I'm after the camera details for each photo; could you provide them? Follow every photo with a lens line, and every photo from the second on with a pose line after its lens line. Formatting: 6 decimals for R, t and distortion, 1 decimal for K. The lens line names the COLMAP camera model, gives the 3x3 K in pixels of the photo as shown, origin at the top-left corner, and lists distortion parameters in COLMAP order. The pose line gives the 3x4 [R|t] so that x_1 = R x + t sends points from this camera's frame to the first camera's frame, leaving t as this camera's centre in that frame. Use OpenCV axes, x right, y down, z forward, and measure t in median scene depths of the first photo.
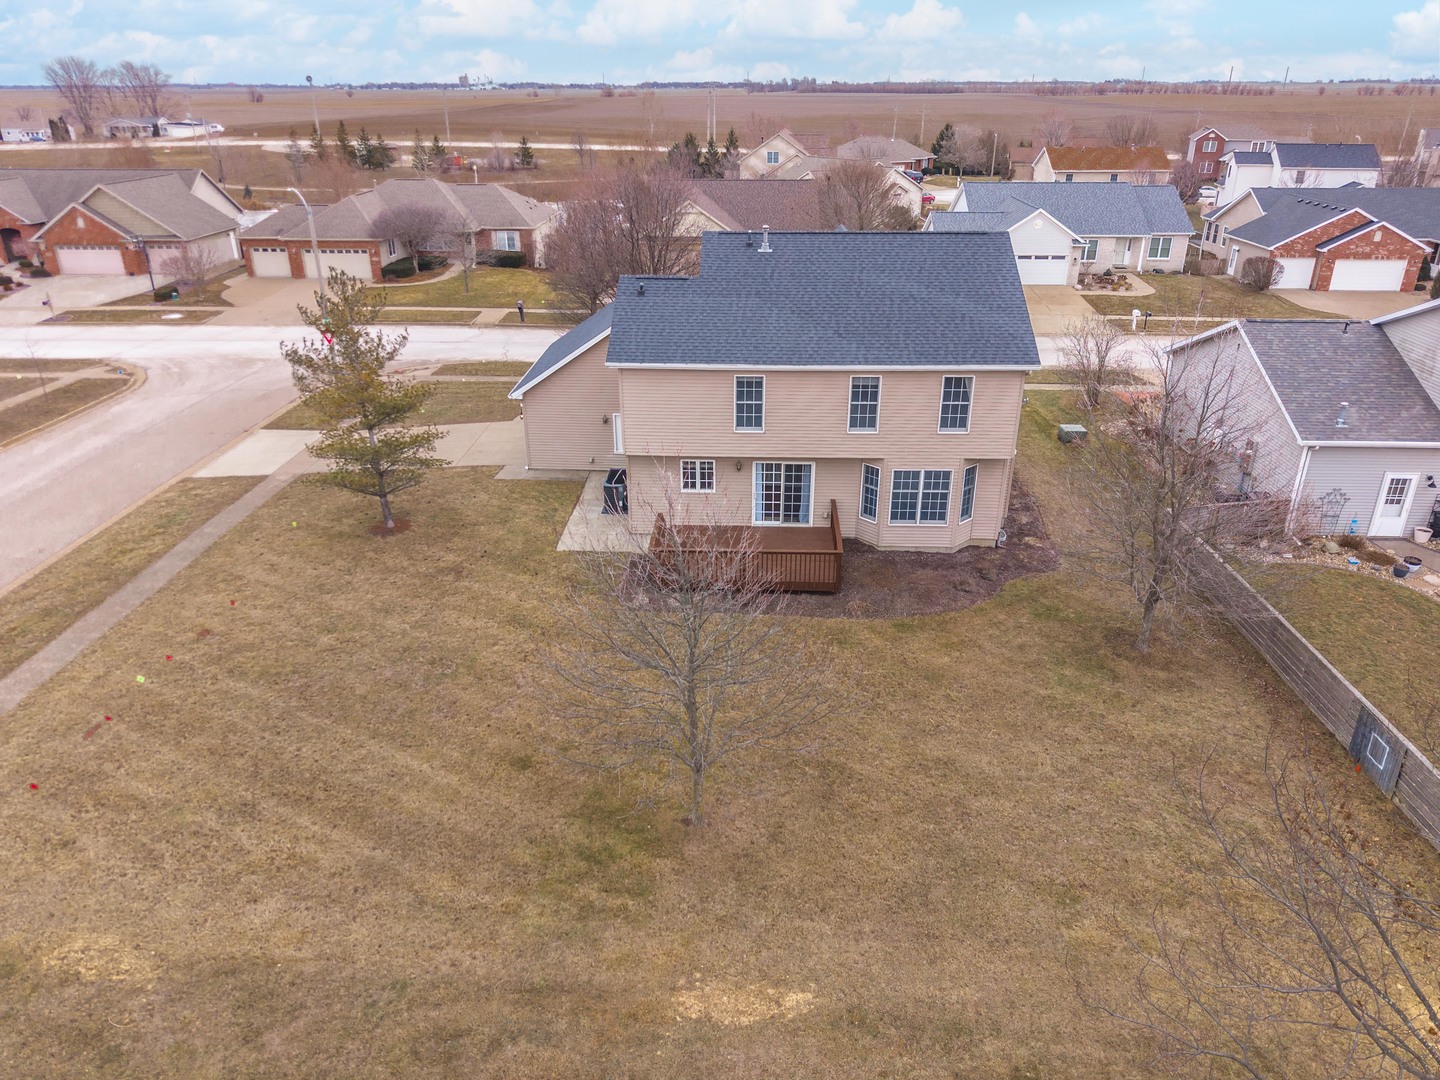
lens RADIAL K [[1012.0, 0, 721.3], [0, 1012.0, 537.5], [0, 0, 1]] dist [0.002051, 0.000006]
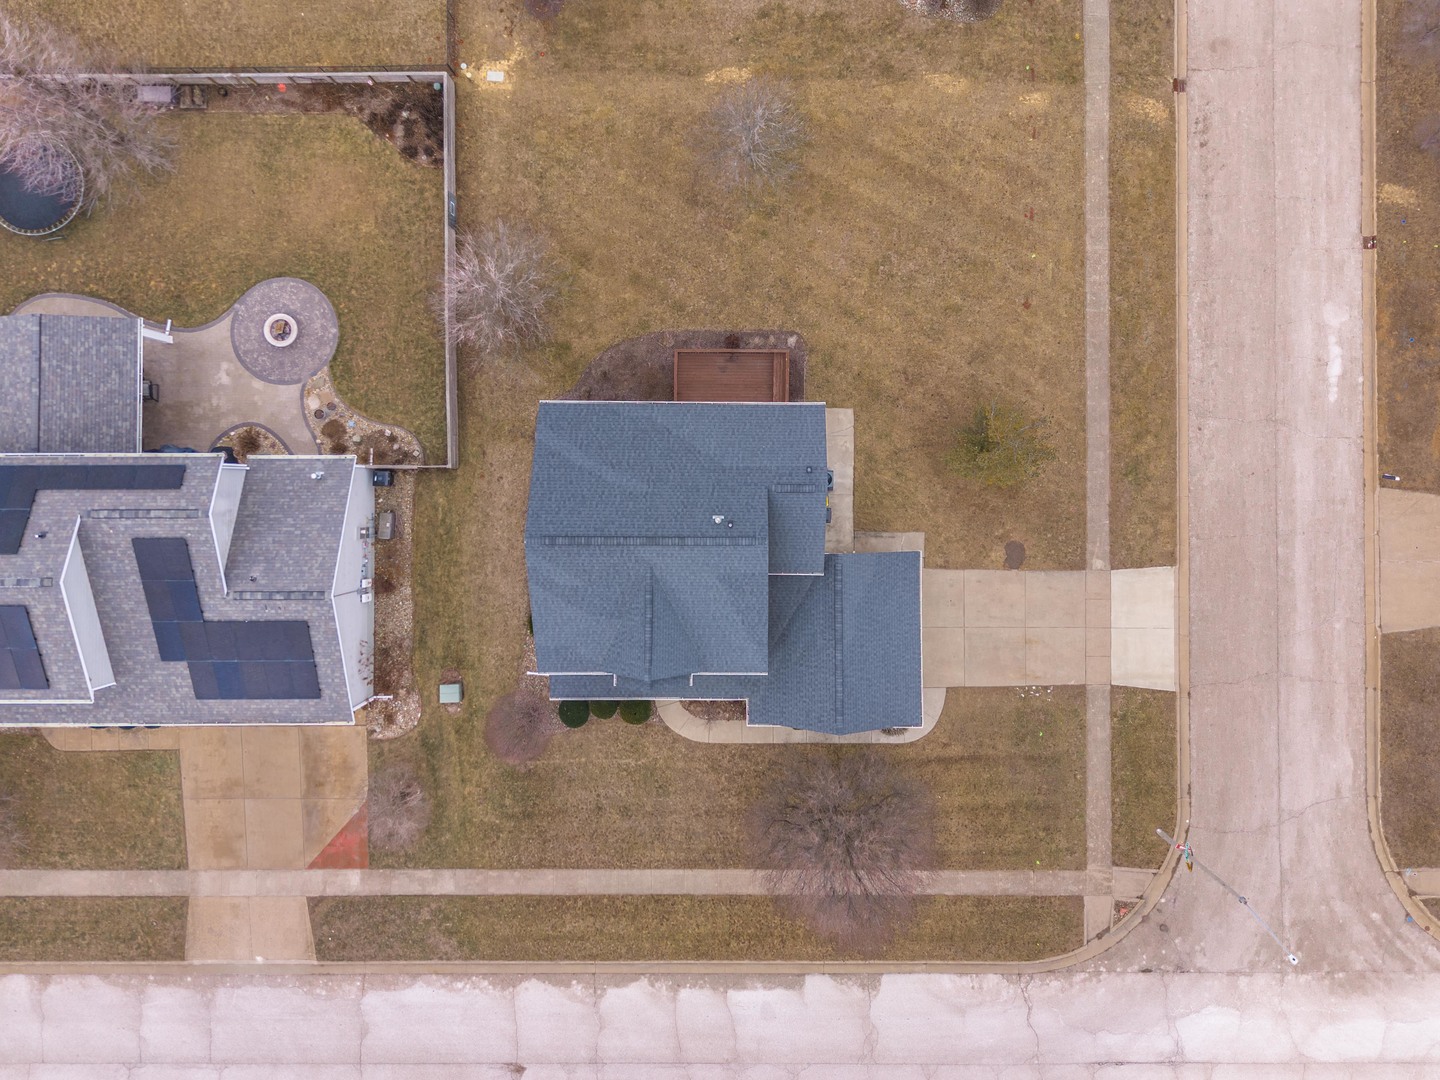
lens RADIAL K [[1001.4, 0, 739.5], [0, 1001.4, 468.6], [0, 0, 1]] dist [0.020179, -0.019738]
pose [[-0.999241, 0.038954, 0.000099, 0.013488], [-0.015203, -0.392344, 0.919693, -1.150809], [0.035864, 0.918994, 0.392638, 0.368534]]
